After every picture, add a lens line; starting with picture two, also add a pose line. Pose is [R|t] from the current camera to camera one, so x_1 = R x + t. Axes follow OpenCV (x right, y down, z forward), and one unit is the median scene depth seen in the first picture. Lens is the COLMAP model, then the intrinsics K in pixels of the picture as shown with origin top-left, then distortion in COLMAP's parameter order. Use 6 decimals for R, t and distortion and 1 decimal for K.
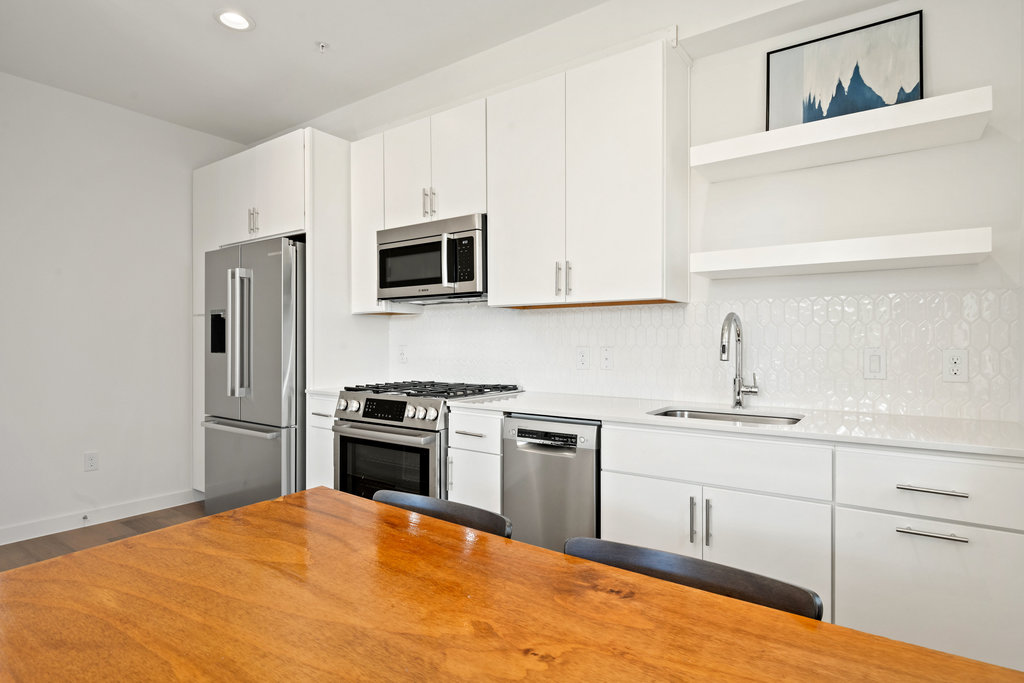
lens RADIAL K [[565.0, 0, 512.2], [0, 565.0, 340.6], [0, 0, 1]] dist [0.000685, 0.000035]
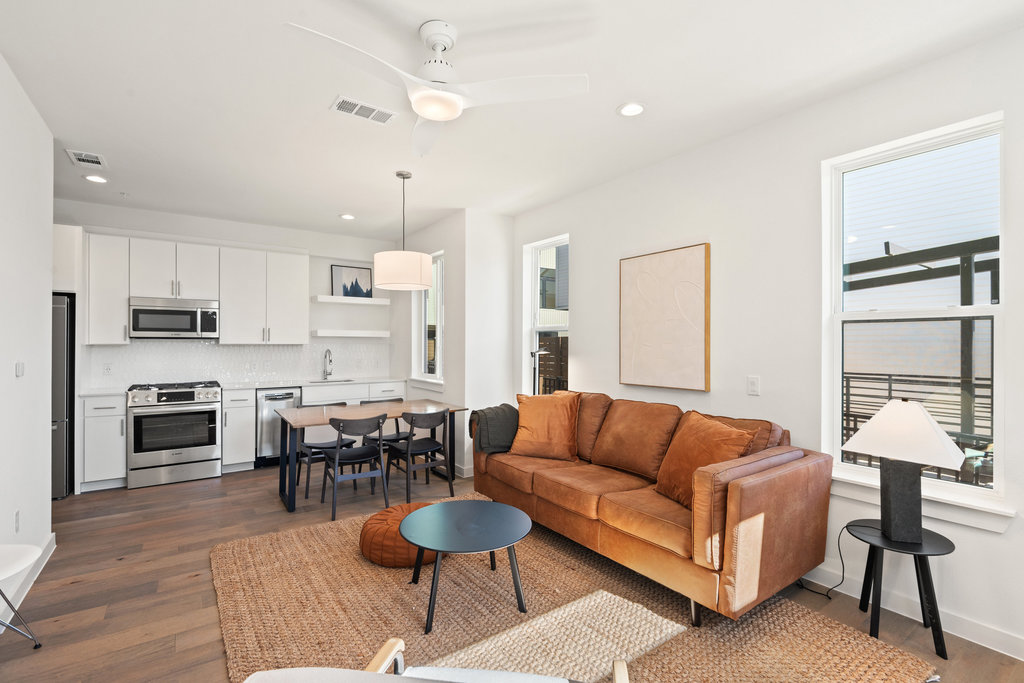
lens RADIAL K [[470.1, 0, 511.4], [0, 470.1, 344.3], [0, 0, 1]] dist [-0.002980, -0.000290]
pose [[0.309415, 0.005341, 0.950912, -1.534267], [0.003016, 0.999974, -0.006598, -0.049423], [-0.950922, 0.004910, 0.309391, -0.667235]]
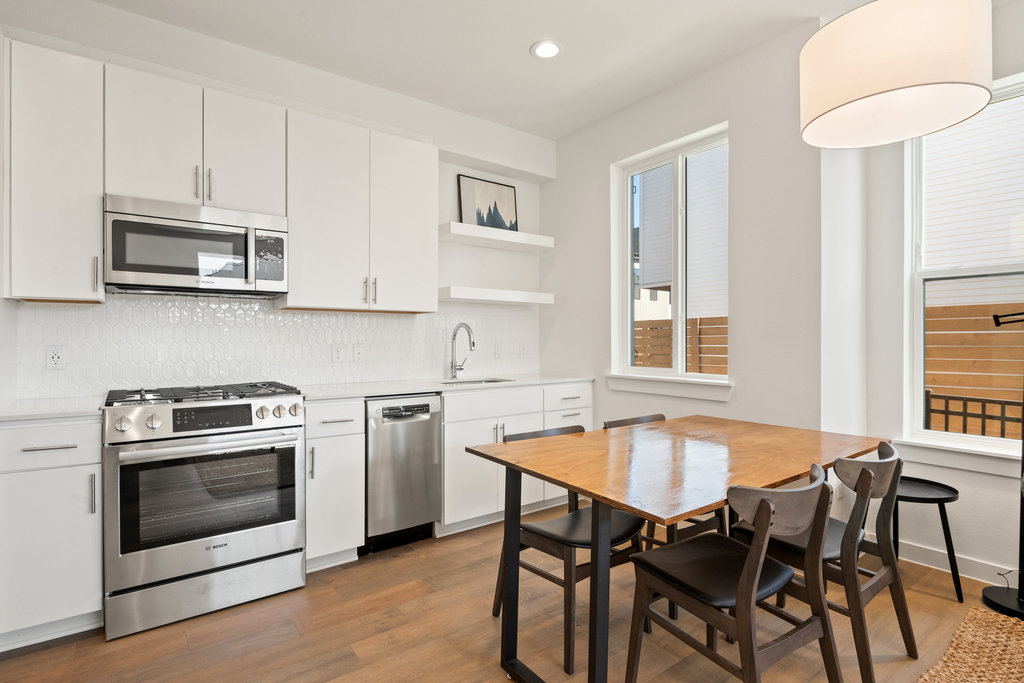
lens RADIAL K [[515.9, 0, 512.7], [0, 515.9, 340.5], [0, 0, 1]] dist [0.001193, -0.001702]
pose [[0.282909, 0.003203, 0.959141, -0.930232], [0.004927, 0.999976, -0.004793, 0.010487], [-0.959134, 0.006081, 0.282887, 0.355554]]
